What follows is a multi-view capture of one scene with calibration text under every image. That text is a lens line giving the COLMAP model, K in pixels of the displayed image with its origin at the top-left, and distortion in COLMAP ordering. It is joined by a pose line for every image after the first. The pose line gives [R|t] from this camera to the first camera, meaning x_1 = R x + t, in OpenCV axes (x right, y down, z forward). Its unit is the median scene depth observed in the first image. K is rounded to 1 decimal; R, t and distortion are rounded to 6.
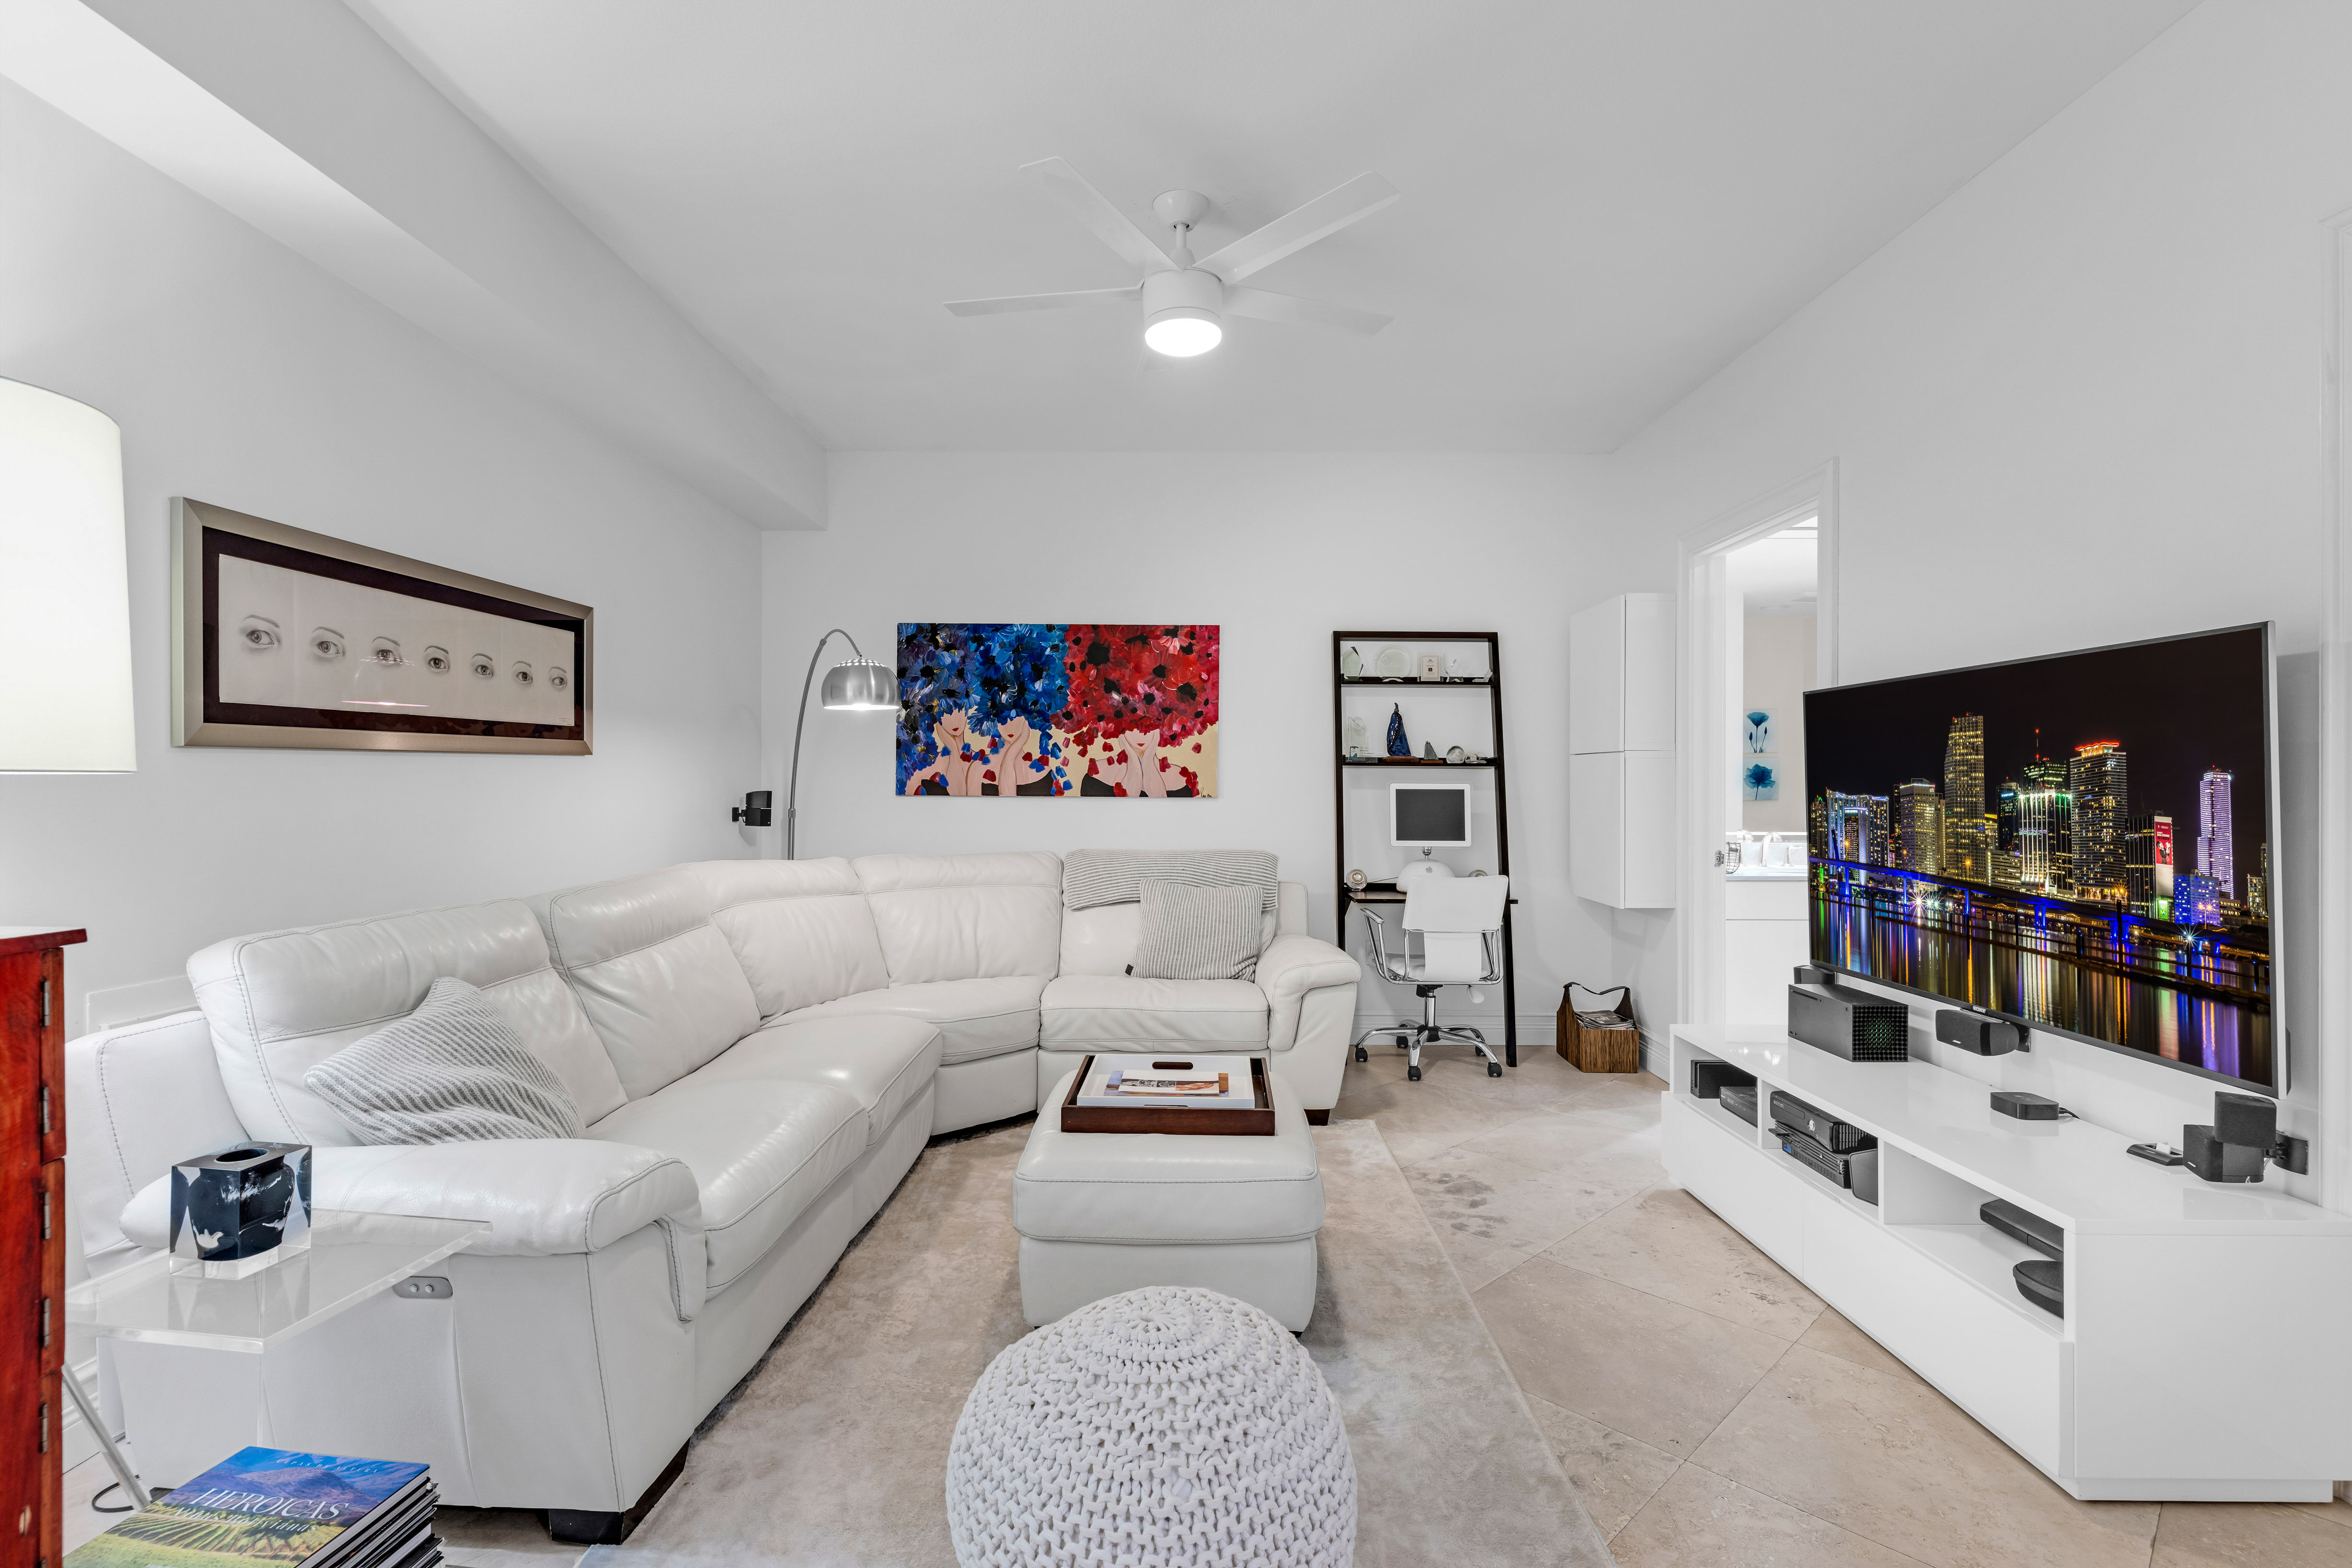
lens RADIAL K [[1186.5, 0, 1176.1], [0, 1186.5, 771.9], [0, 0, 1]] dist [0.006170, 0.002185]
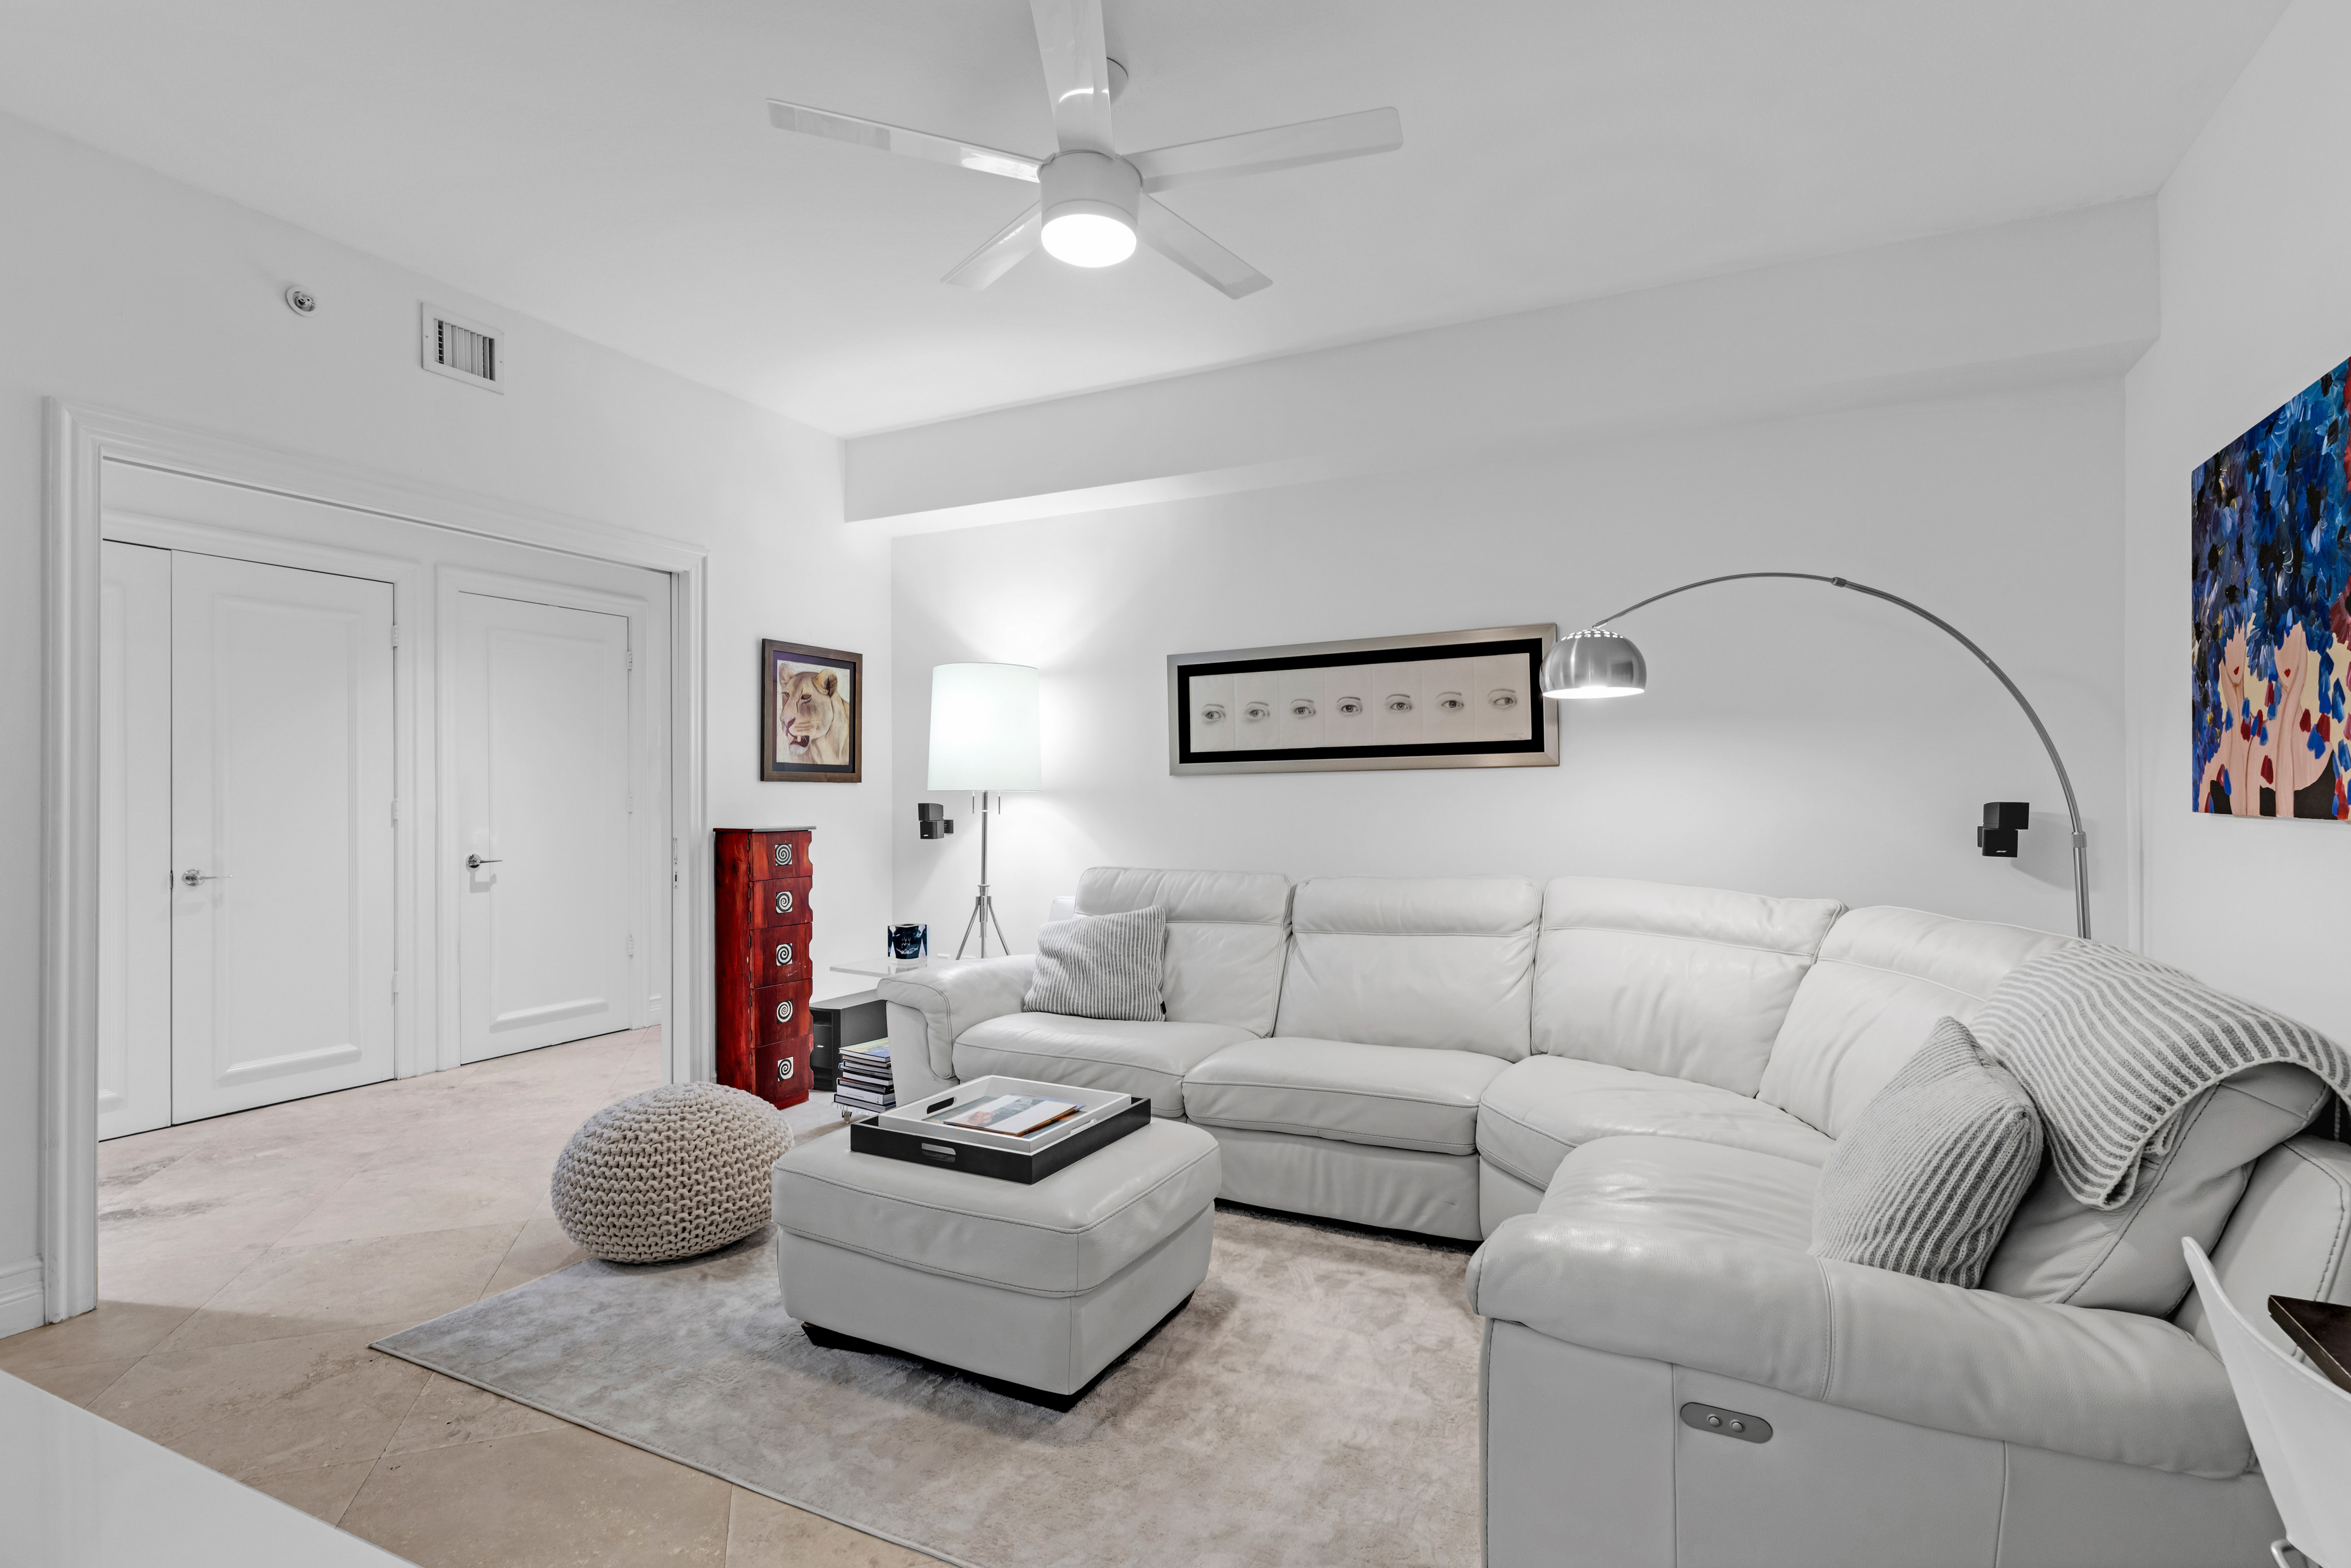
lens RADIAL K [[1130.2, 0, 1173.7], [0, 1130.2, 796.9], [0, 0, 1]] dist [-0.000248, 0.002607]
pose [[-0.465517, 0.002661, -0.885035, 0.561048], [0.011773, 0.999926, -0.003186, 0.013770], [0.884961, -0.011903, -0.465514, 1.195139]]
